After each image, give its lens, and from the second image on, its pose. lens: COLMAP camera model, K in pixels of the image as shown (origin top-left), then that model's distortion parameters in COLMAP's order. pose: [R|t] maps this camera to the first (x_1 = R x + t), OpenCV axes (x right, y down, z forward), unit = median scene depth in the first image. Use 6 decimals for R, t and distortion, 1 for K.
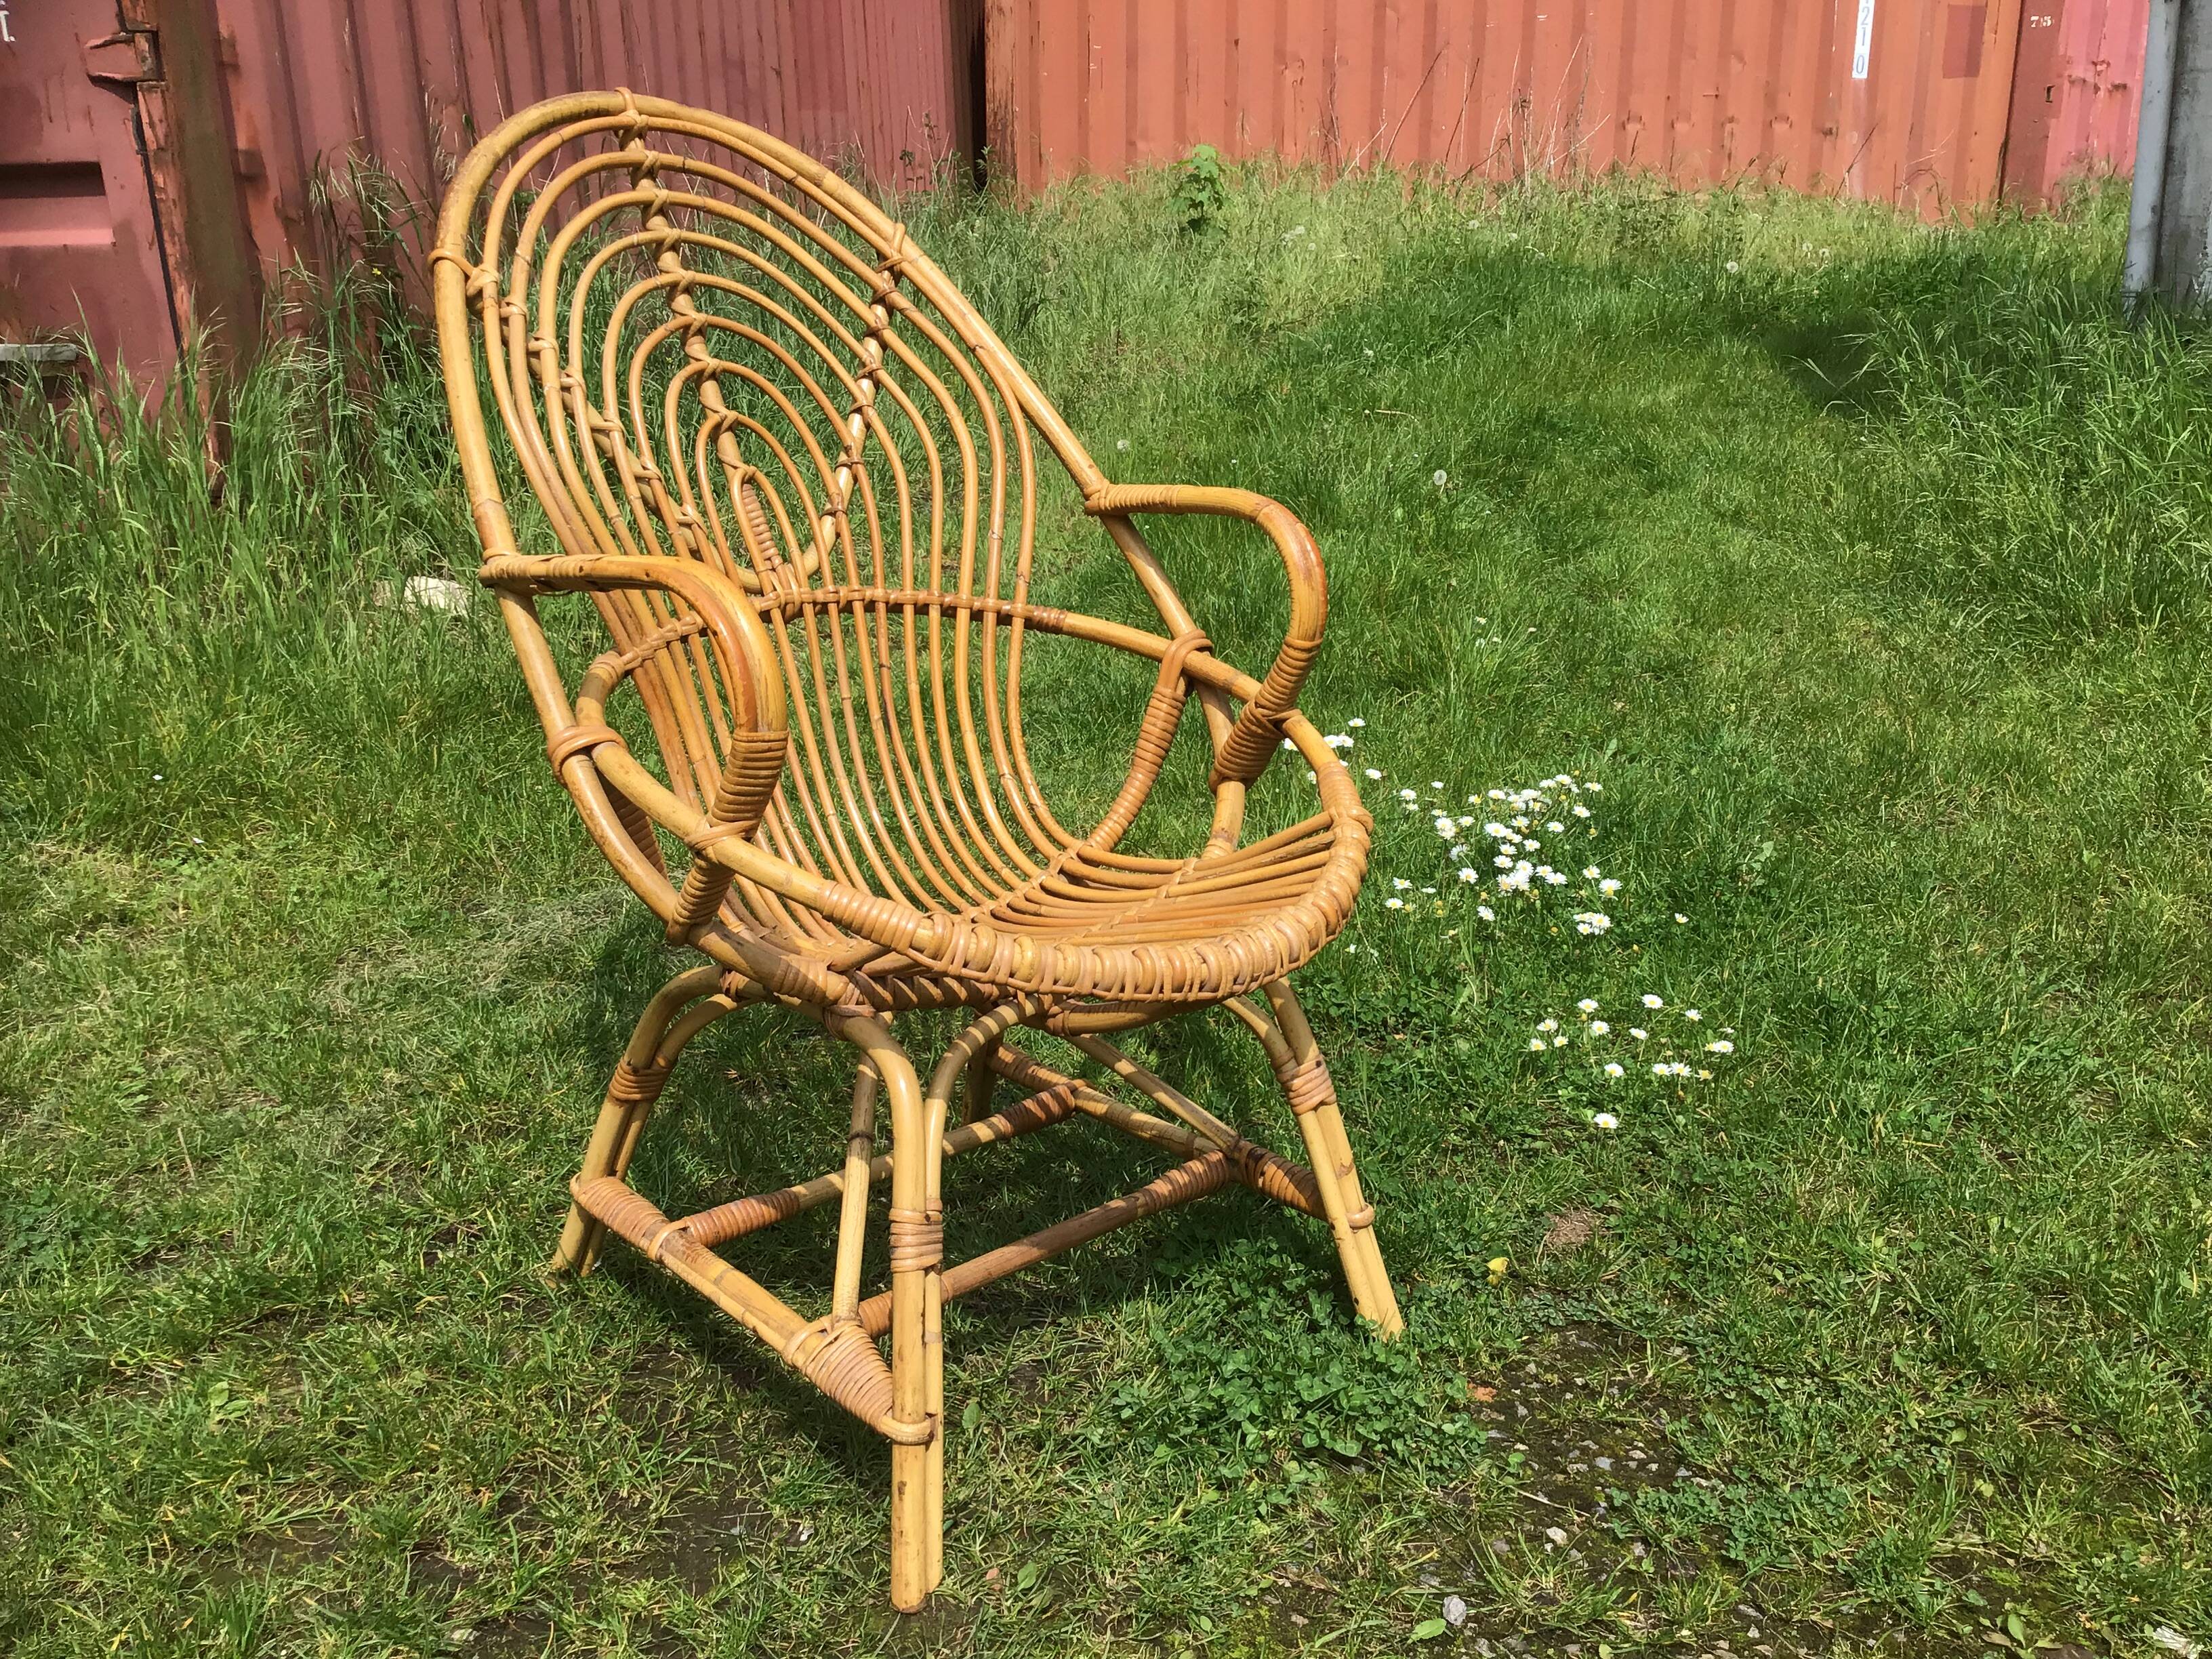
lens RADIAL K [[2001.1, 0, 1106.0], [0, 2001.1, 829.5], [0, 0, 1]] dist [0.098588, -0.187625]
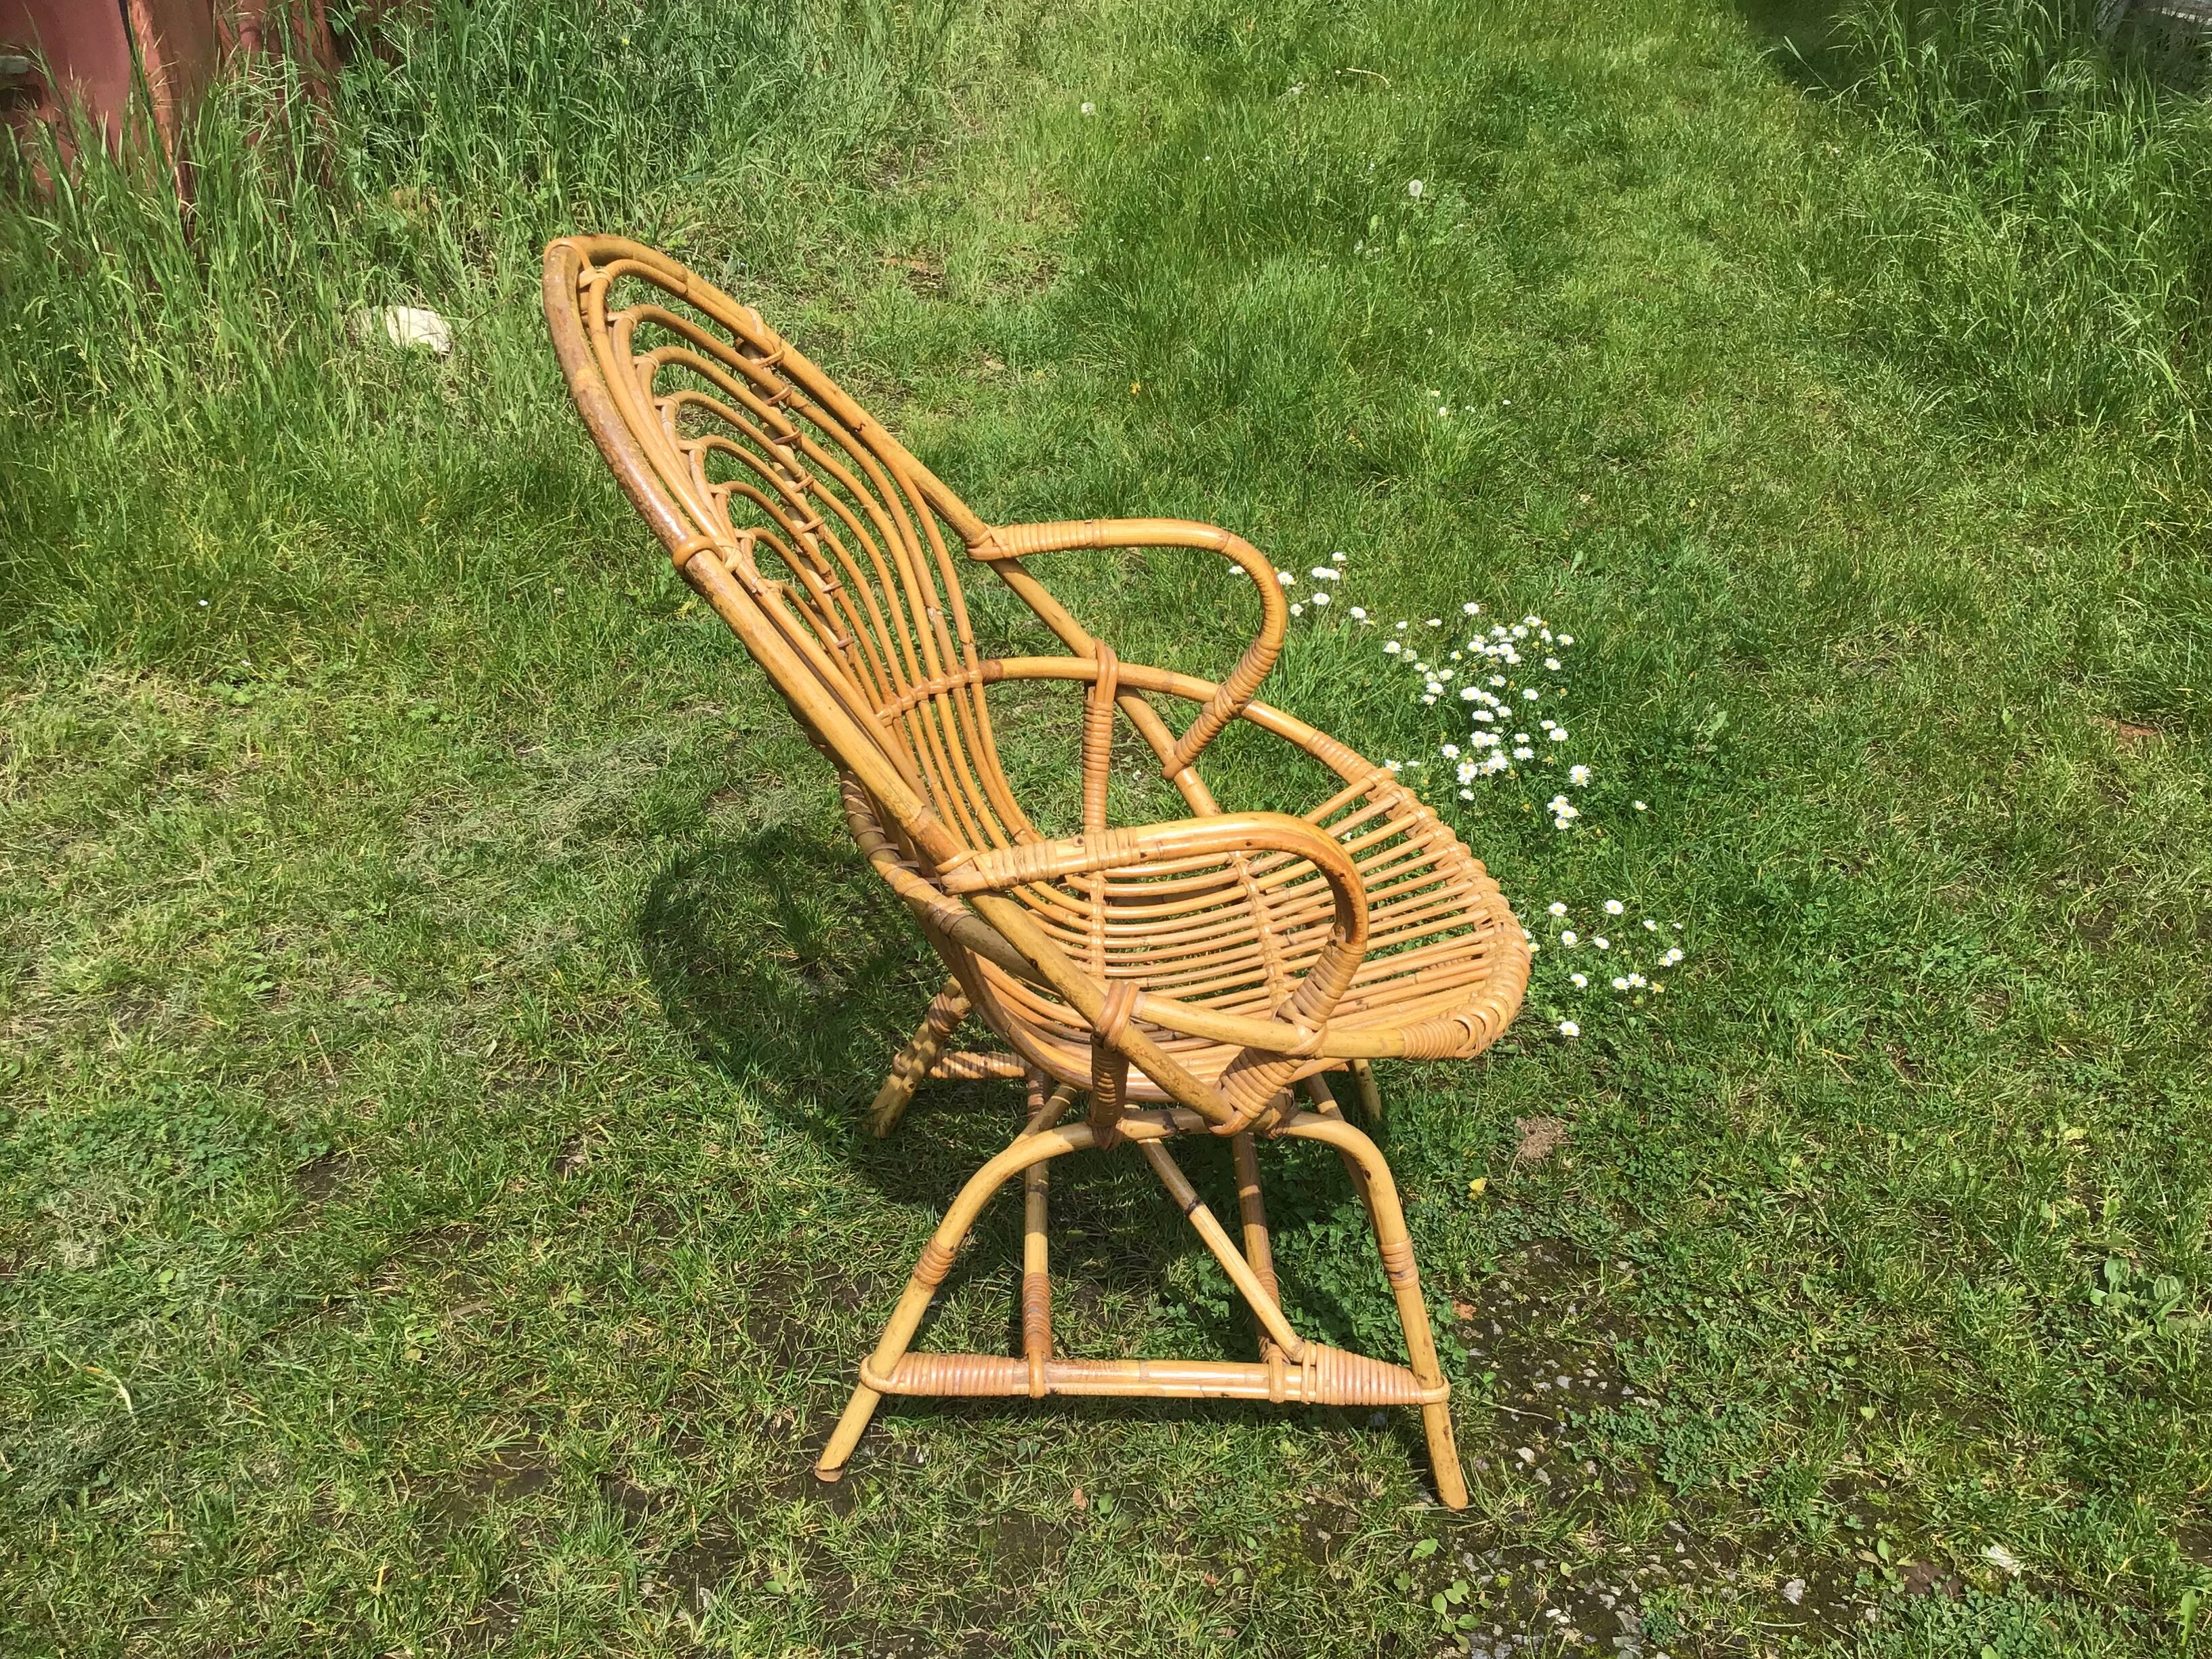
lens RADIAL K [[1995.9, 0, 1106.0], [0, 1995.9, 829.5], [0, 0, 1]] dist [0.120484, -0.247954]
pose [[0.998825, 0.013399, 0.046576, -0.081209], [-0.023462, 0.974588, 0.222775, -0.244497], [-0.042408, -0.223606, 0.973757, -0.093047]]
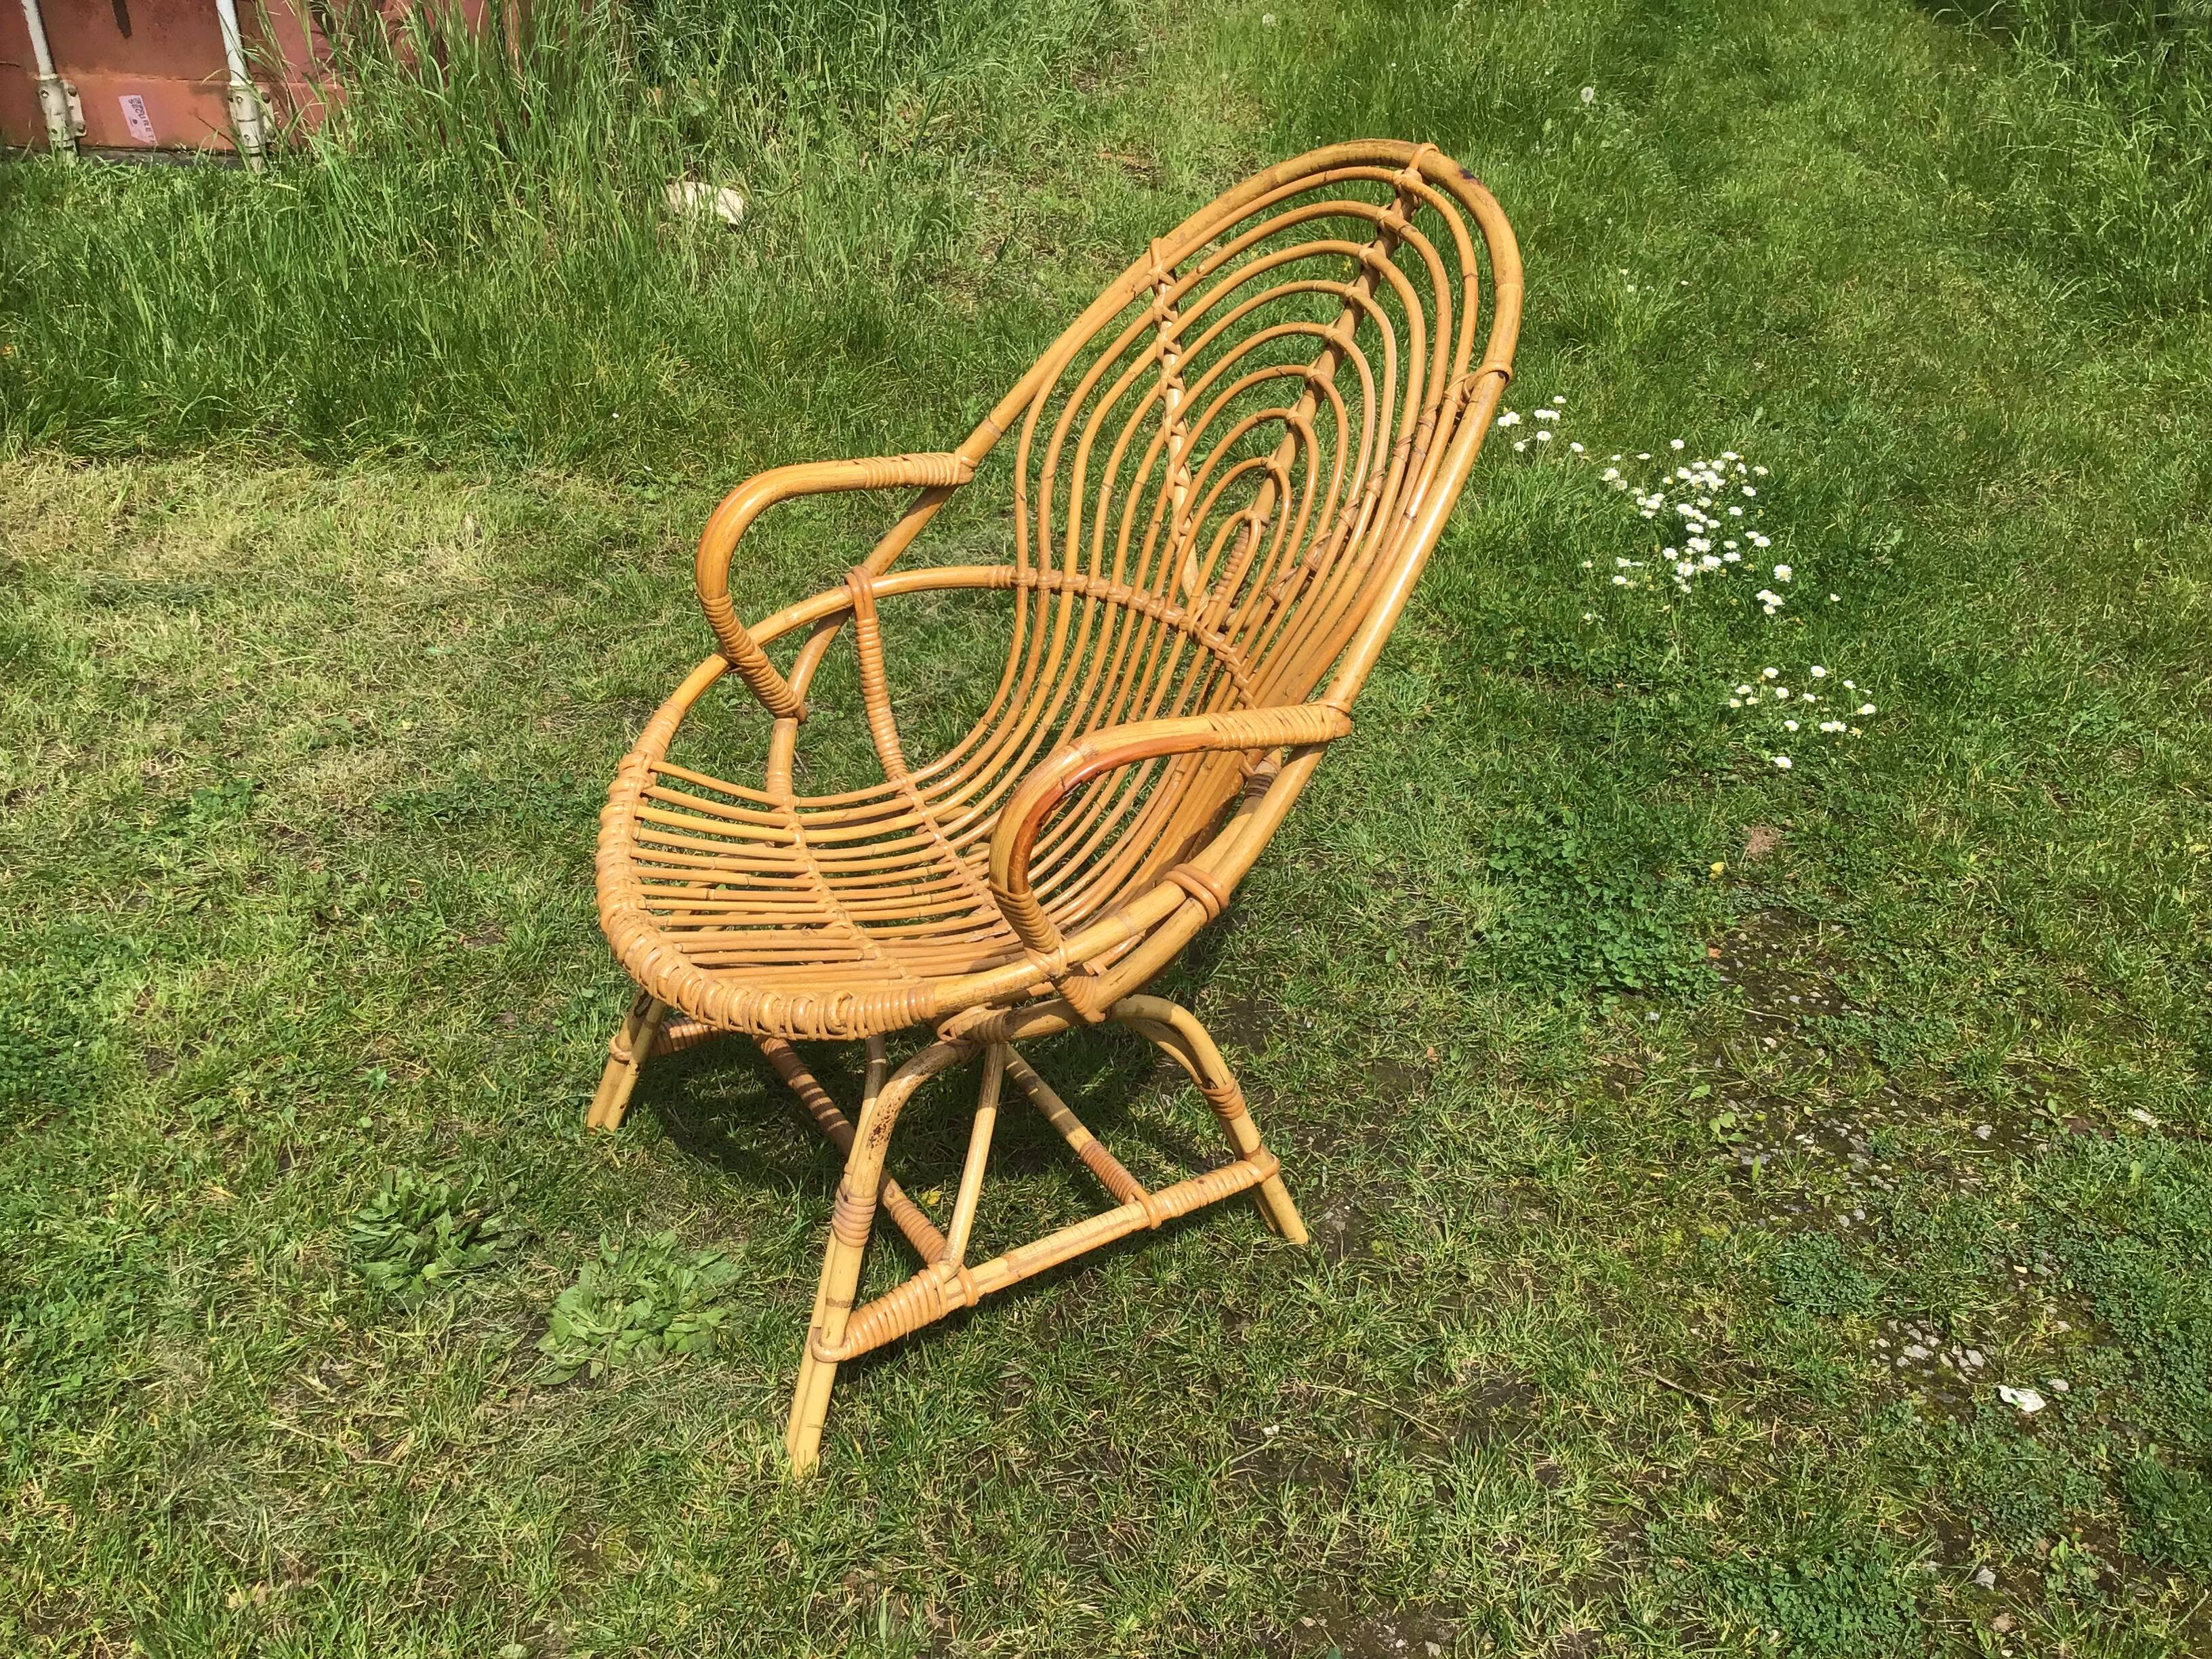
lens RADIAL K [[1981.4, 0, 1102.4], [0, 1981.4, 846.7], [0, 0, 1]] dist [0.126553, -0.252173]
pose [[0.999076, 0.037554, 0.020892, -0.289661], [-0.041713, 0.964364, 0.261272, -0.164745], [-0.010335, -0.261902, 0.965039, -0.415239]]
